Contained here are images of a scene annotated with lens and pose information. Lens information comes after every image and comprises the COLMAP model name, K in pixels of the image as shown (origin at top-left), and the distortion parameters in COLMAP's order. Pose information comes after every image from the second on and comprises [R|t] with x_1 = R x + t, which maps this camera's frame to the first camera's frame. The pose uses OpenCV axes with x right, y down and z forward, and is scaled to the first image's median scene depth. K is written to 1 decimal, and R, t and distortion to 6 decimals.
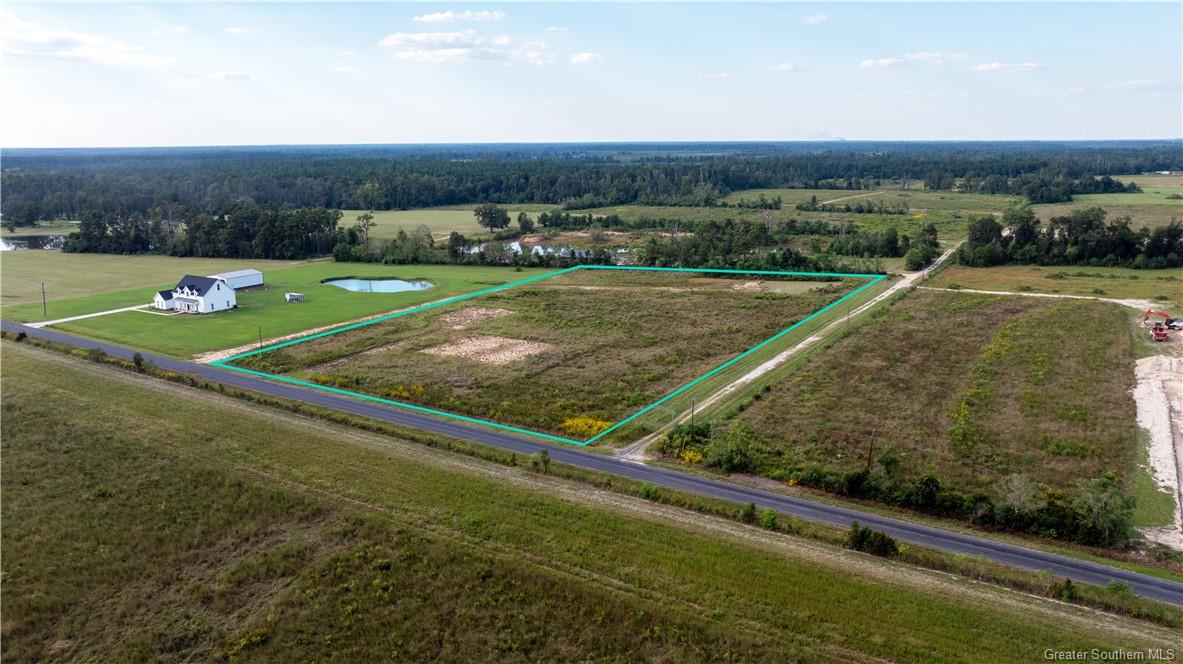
lens RADIAL K [[826.8, 0, 589.6], [0, 826.8, 330.7], [0, 0, 1]] dist [-0.014329, -0.002054]
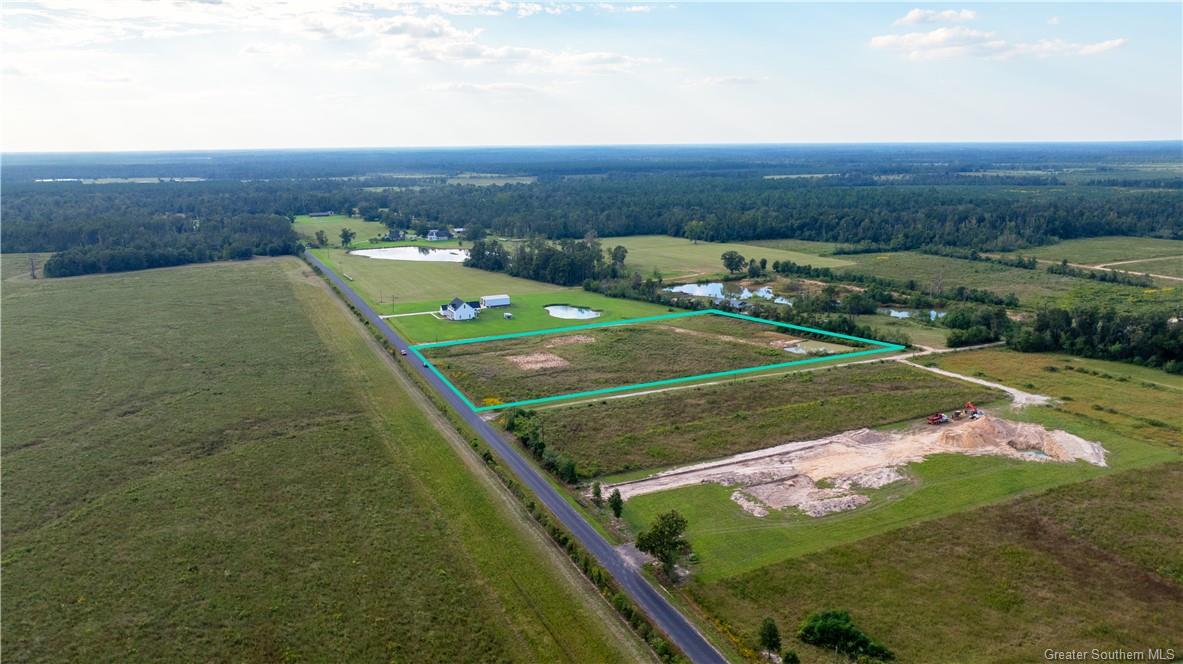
lens RADIAL K [[826.8, 0, 592.9], [0, 826.8, 333.0], [0, 0, 1]] dist [-0.014329, -0.002054]
pose [[0.834514, 0.121850, -0.537344, 1.060166], [-0.118333, 0.992119, 0.041202, -0.142898], [0.538129, 0.029202, 0.842356, -0.518756]]
